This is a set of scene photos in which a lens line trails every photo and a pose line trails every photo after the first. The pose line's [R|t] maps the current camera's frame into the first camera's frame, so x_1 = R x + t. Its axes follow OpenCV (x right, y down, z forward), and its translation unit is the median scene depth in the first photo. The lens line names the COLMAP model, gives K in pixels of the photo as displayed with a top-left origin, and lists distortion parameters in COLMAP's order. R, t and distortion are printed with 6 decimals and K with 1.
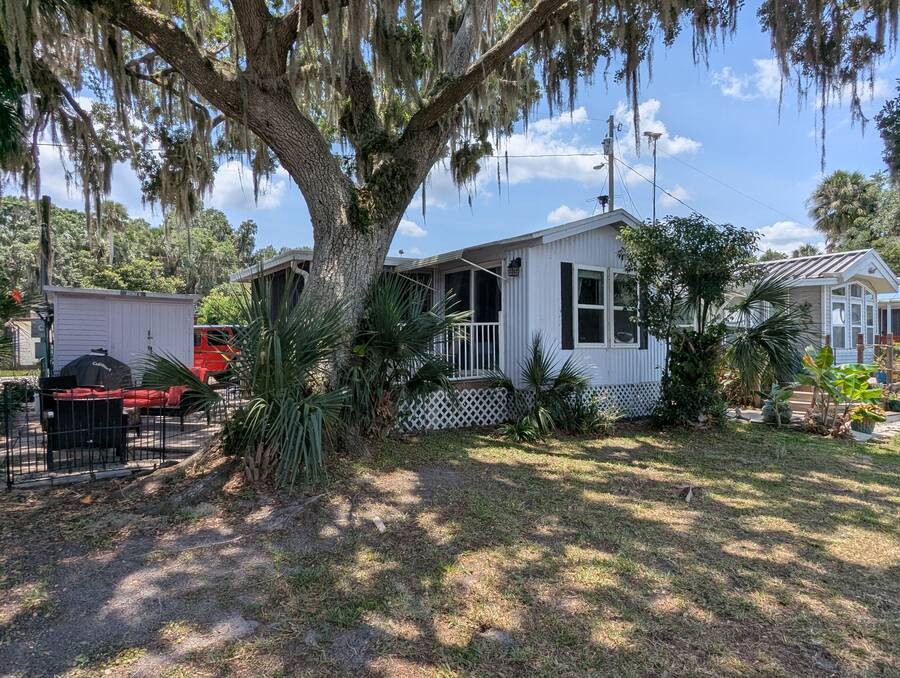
lens RADIAL K [[554.2, 0, 450.0], [0, 554.2, 339.0], [0, 0, 1]] dist [0.003982, -0.000595]
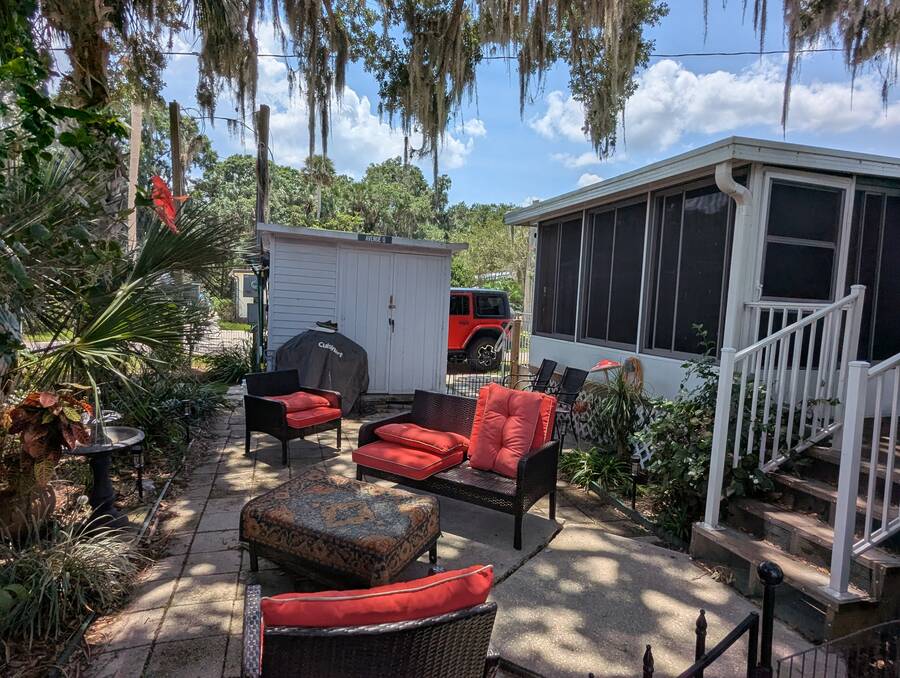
lens RADIAL K [[554.2, 0, 450.0], [0, 554.2, 339.0], [0, 0, 1]] dist [0.003982, -0.000595]
pose [[0.952808, 0.069096, -0.295604, -0.235189], [-0.048638, 0.995920, 0.076017, -0.014976], [0.299651, -0.058052, 0.952281, 0.328946]]
